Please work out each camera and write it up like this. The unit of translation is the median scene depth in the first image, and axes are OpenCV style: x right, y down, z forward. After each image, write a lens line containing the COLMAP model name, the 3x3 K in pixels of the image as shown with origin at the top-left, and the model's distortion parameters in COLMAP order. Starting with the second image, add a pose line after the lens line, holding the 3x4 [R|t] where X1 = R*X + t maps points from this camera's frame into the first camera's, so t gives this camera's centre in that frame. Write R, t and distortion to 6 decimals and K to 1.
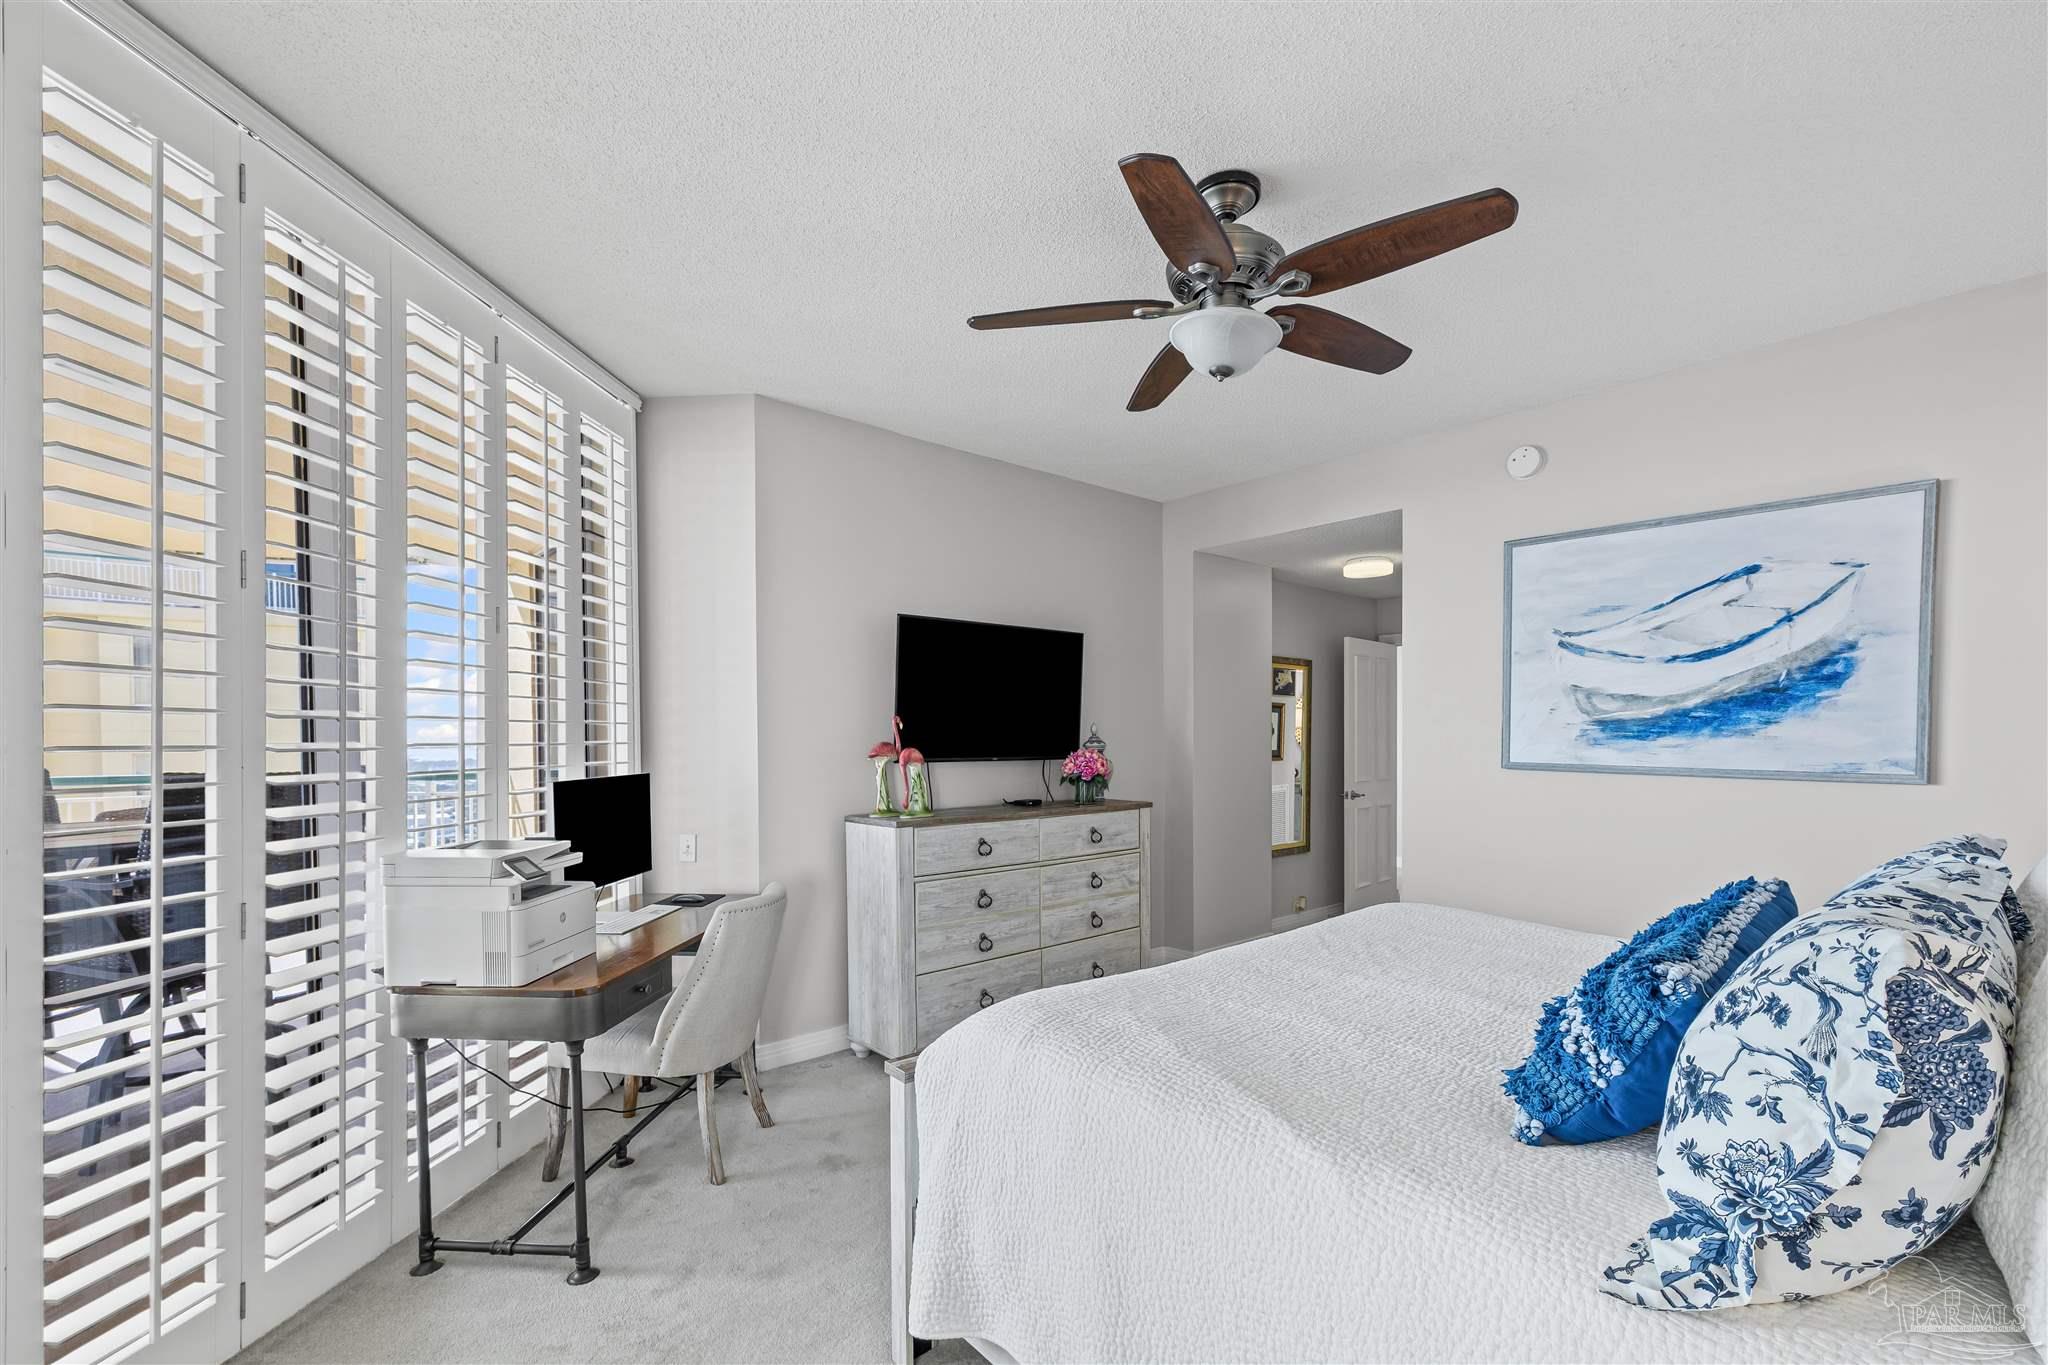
lens RADIAL K [[814.9, 0, 1021.8], [0, 814.9, 743.9], [0, 0, 1]] dist [-0.016760, -0.000042]
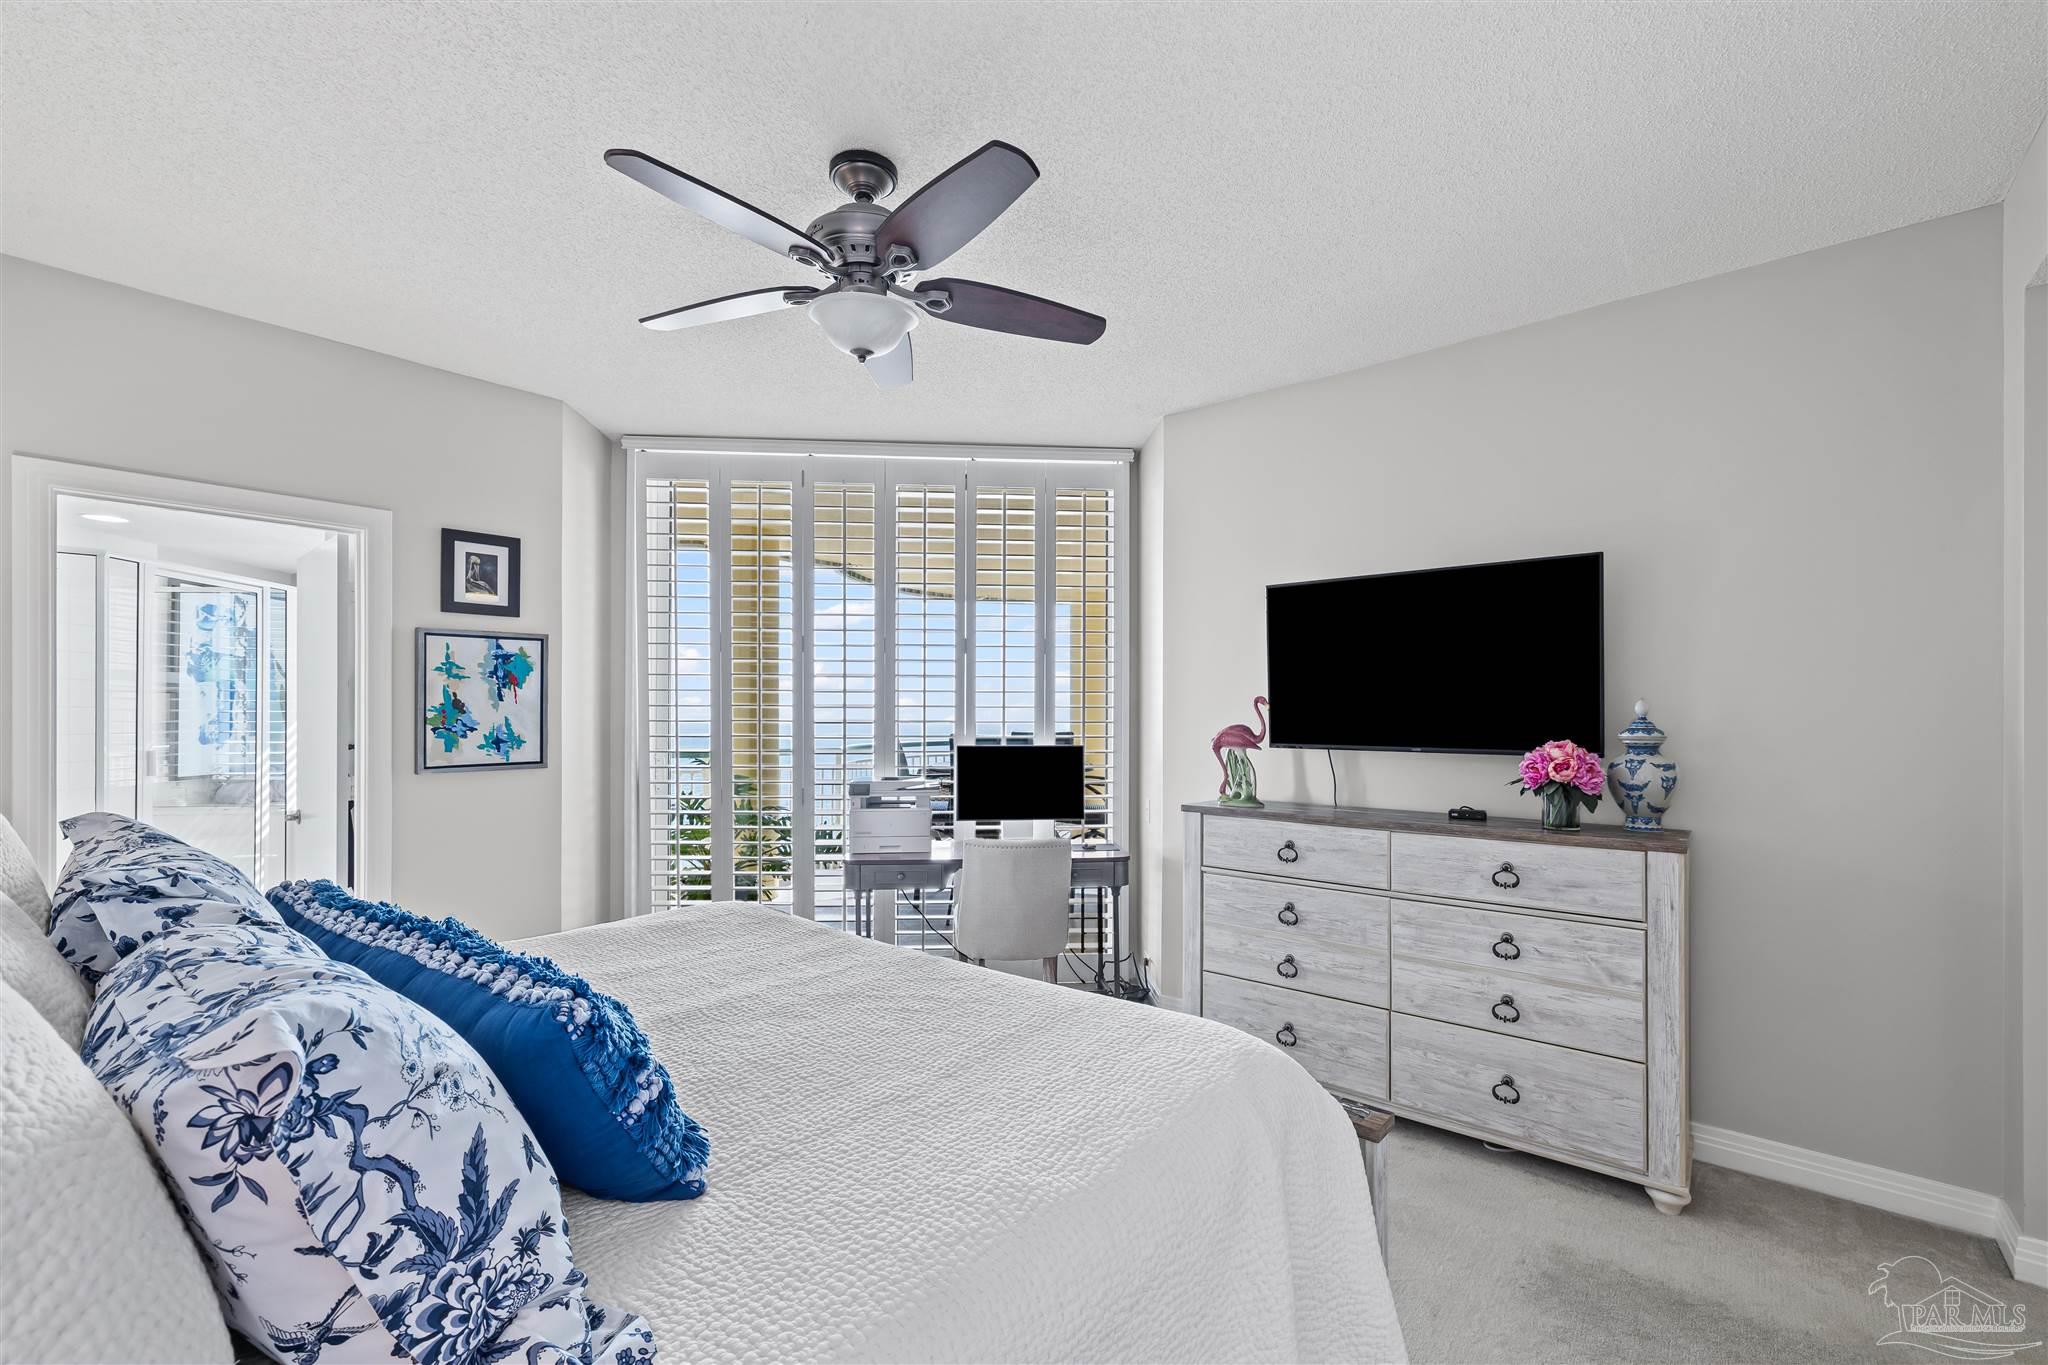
lens RADIAL K [[853.8, 0, 1021.1], [0, 853.8, 712.9], [0, 0, 1]] dist [0.000456, 0.000285]
pose [[0.176988, -0.006103, -0.984194, 0.758518], [-0.014229, 0.999860, -0.008759, -0.004396], [0.984110, 0.015555, 0.176876, 0.561754]]
